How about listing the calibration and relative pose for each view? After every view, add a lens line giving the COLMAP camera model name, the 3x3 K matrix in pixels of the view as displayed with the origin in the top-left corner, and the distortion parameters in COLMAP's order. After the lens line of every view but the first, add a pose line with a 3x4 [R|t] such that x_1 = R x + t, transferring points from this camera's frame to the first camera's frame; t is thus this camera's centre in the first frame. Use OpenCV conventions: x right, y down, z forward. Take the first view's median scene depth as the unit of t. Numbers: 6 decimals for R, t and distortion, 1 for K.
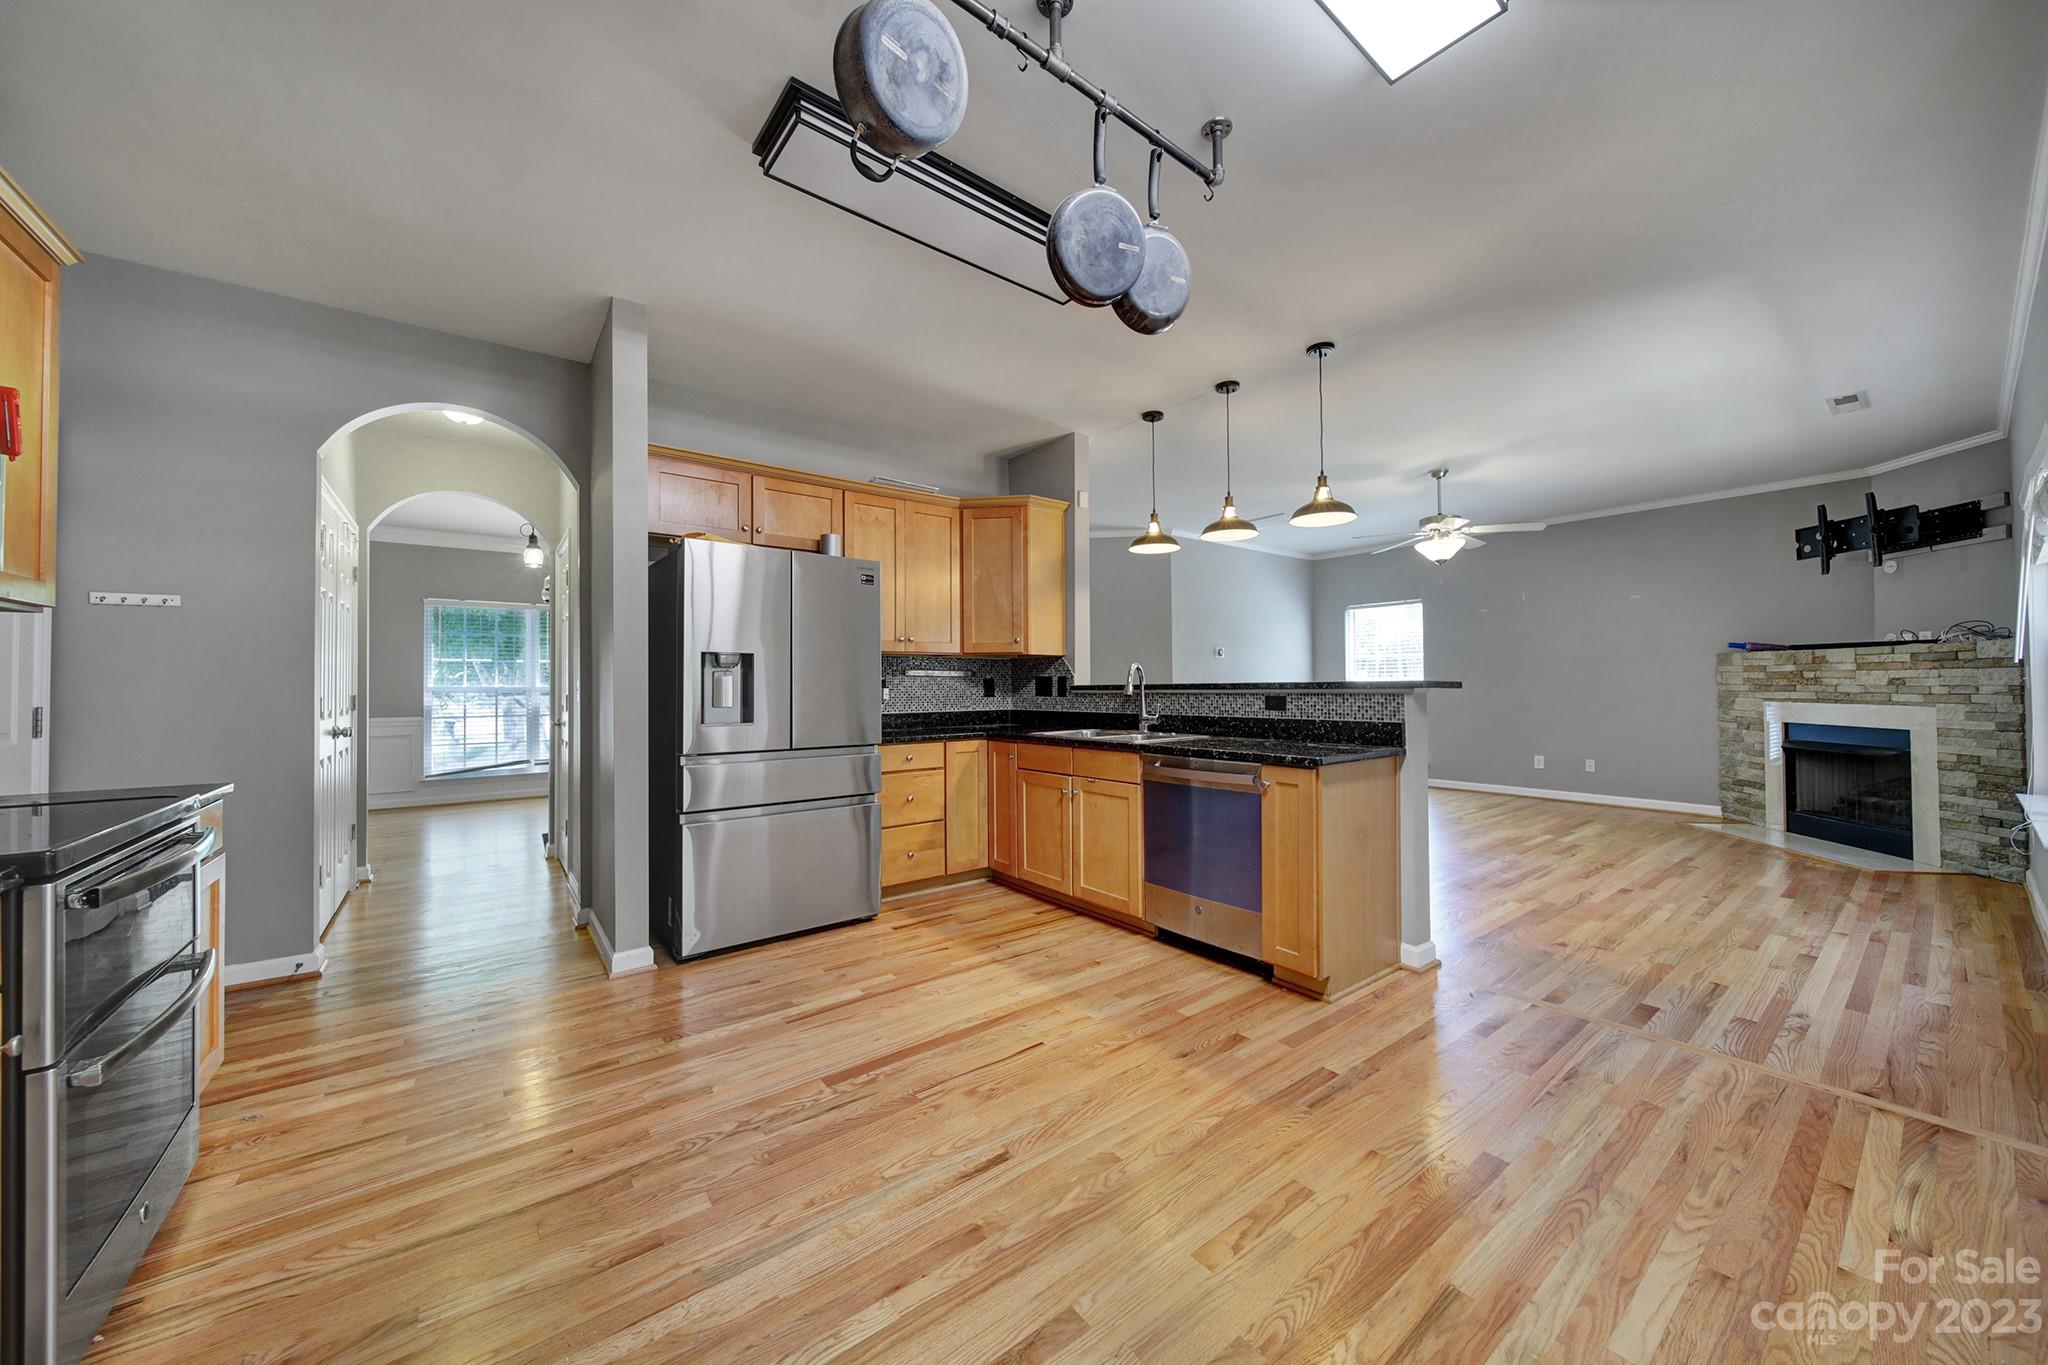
lens RADIAL K [[722.0, 0, 1032.2], [0, 722.0, 672.6], [0, 0, 1]] dist [-0.004705, -0.000570]
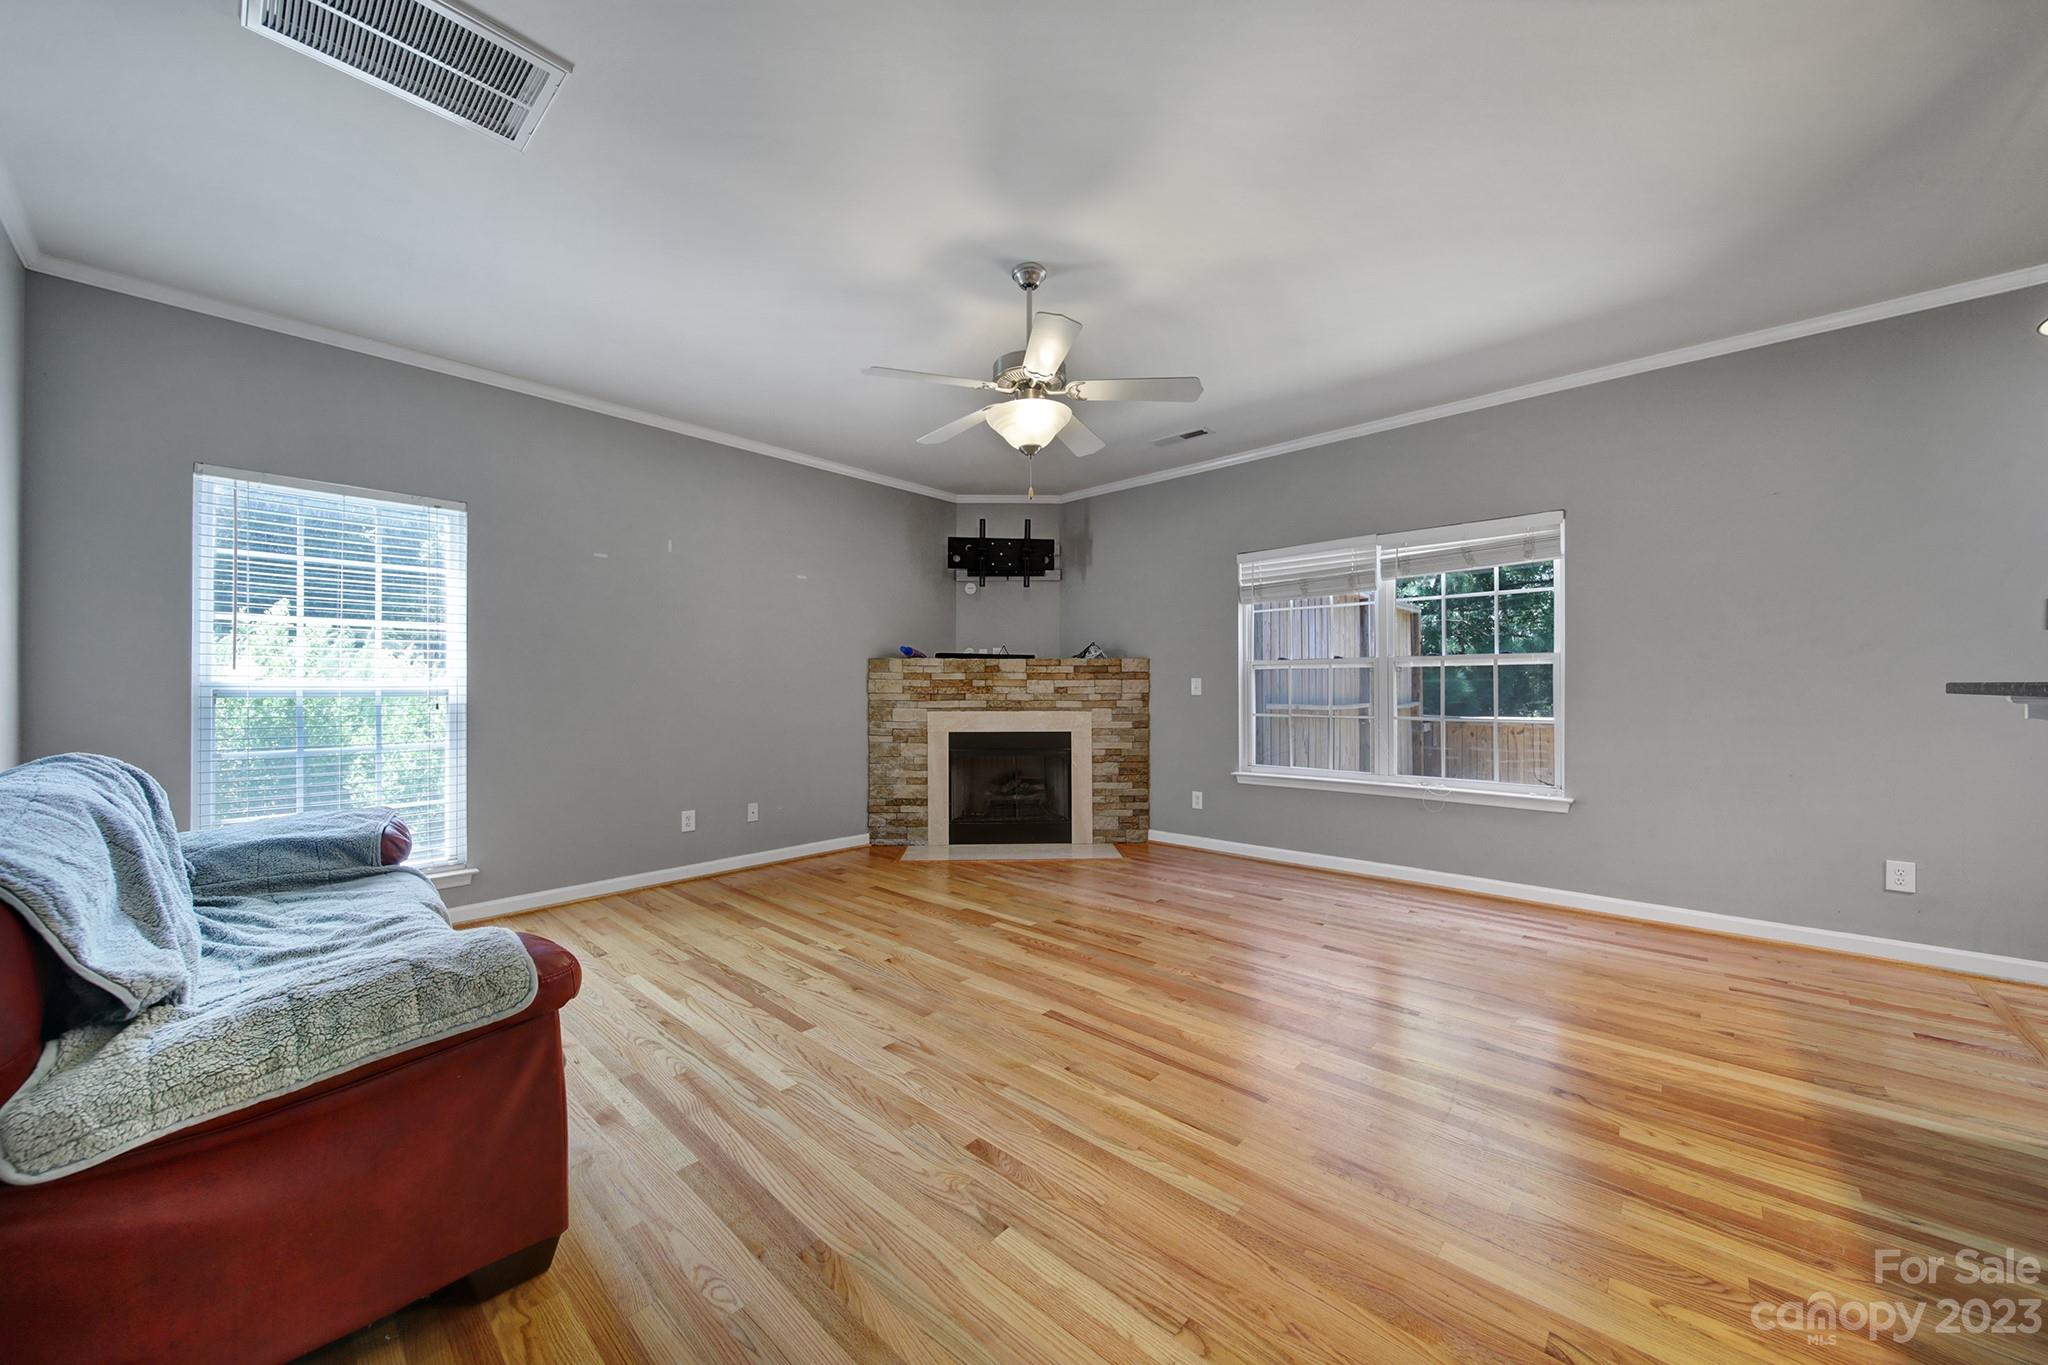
lens RADIAL K [[722.0, 0, 1019.0], [0, 722.0, 685.4], [0, 0, 1]] dist [-0.004705, -0.000570]
pose [[-0.165305, 0.011629, 0.986174, 0.074440], [-0.012319, 0.999828, -0.013855, 0.020731], [-0.986165, -0.014439, -0.165134, 1.191935]]
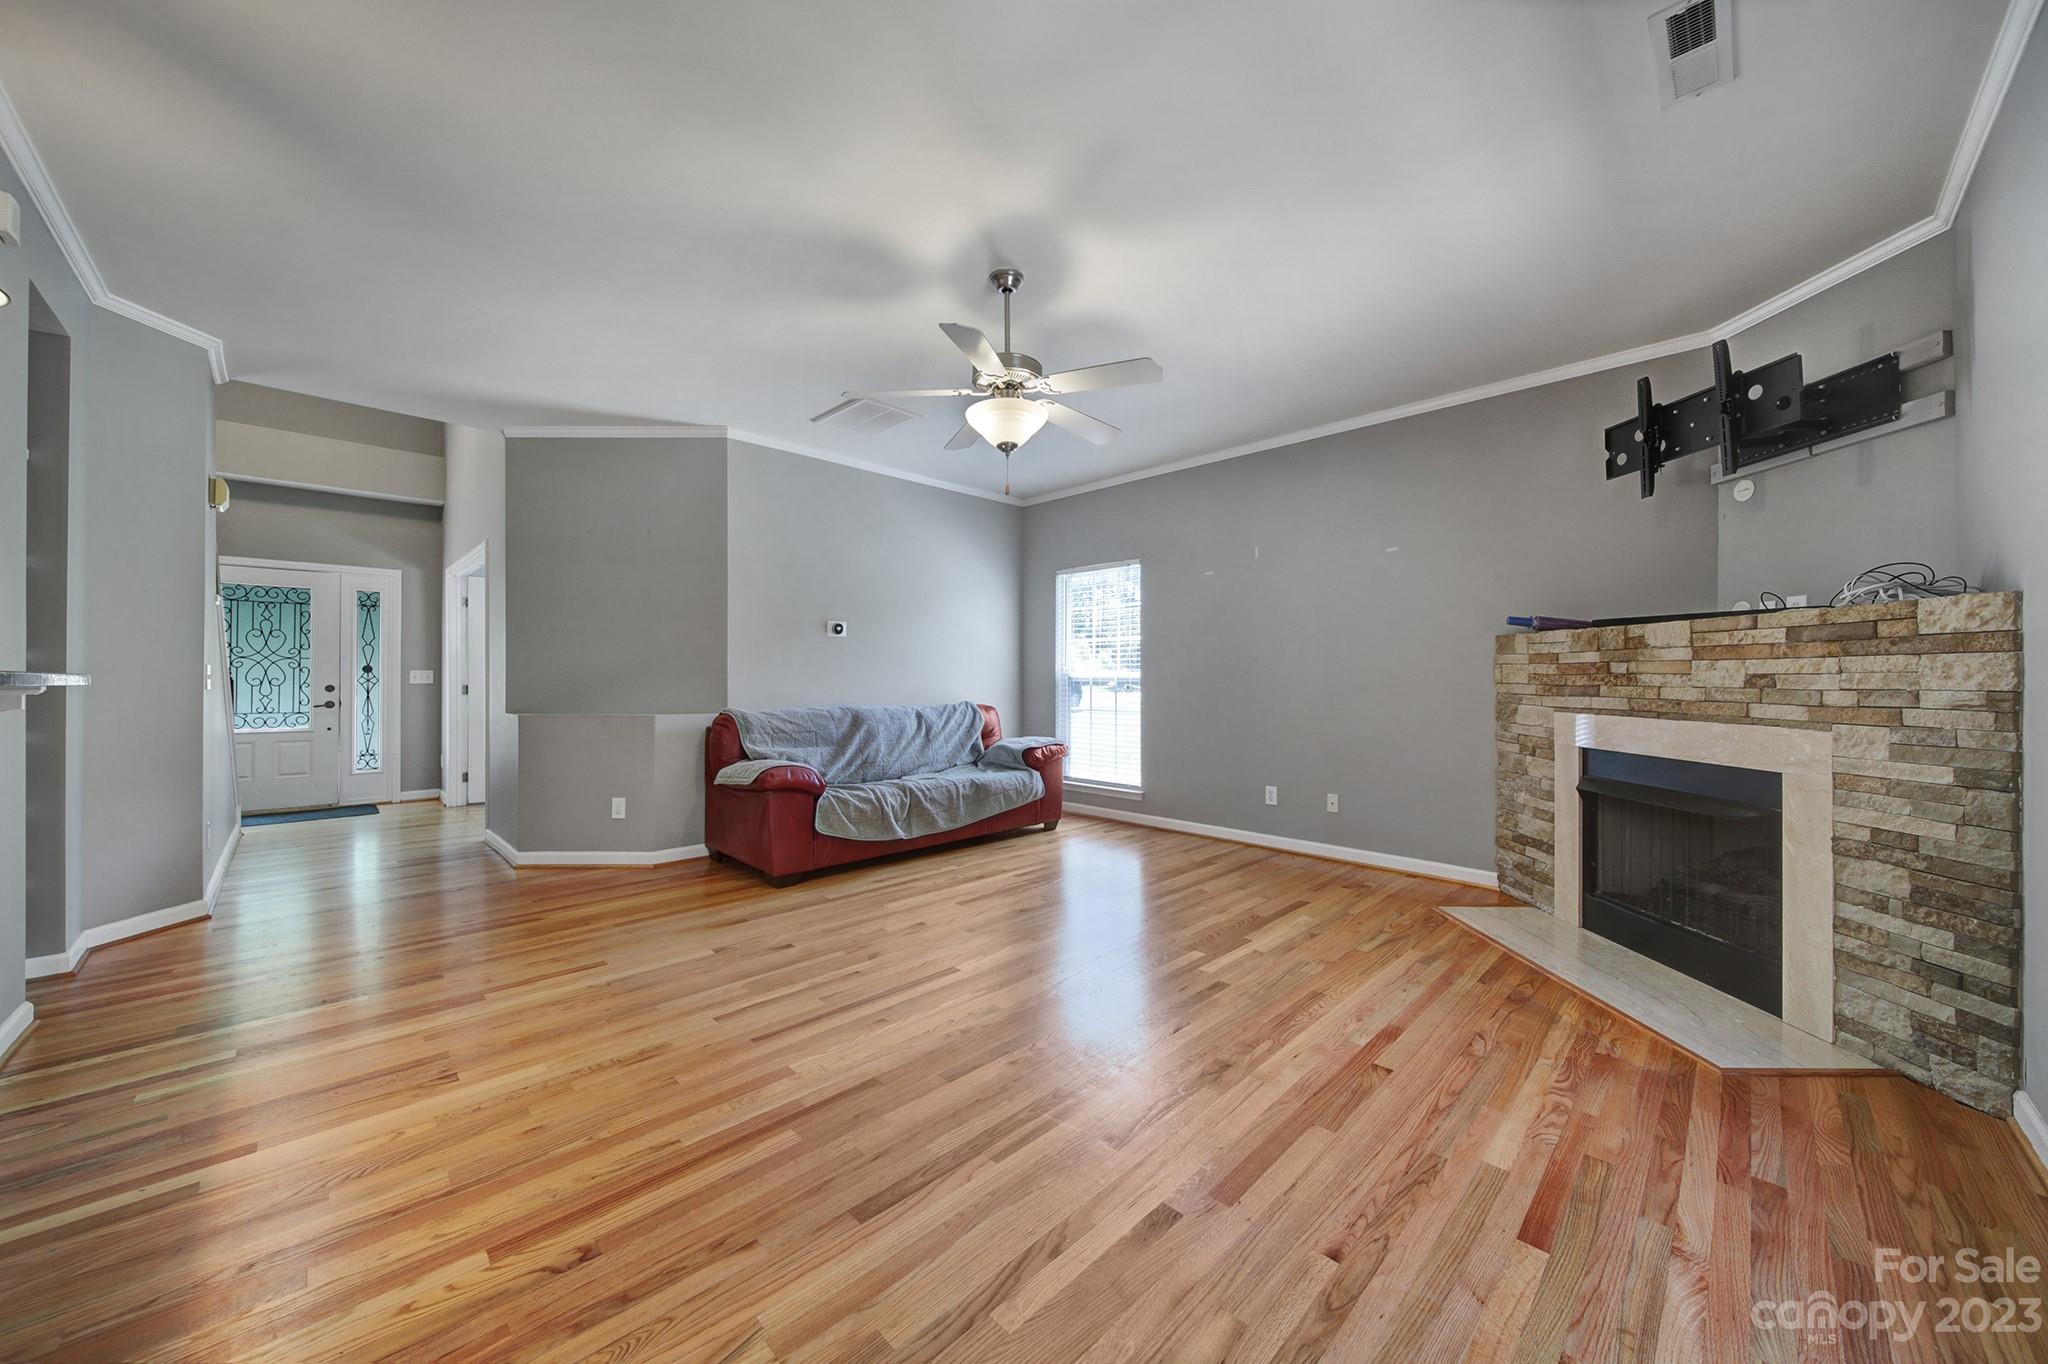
lens RADIAL K [[722.0, 0, 1038.3], [0, 722.0, 674.6], [0, 0, 1]] dist [-0.004705, -0.000570]
pose [[0.991459, 0.010224, 0.130014, 0.571681], [-0.011728, 0.999873, 0.010808, 0.007888], [-0.129887, -0.012241, 0.991453, 0.510377]]
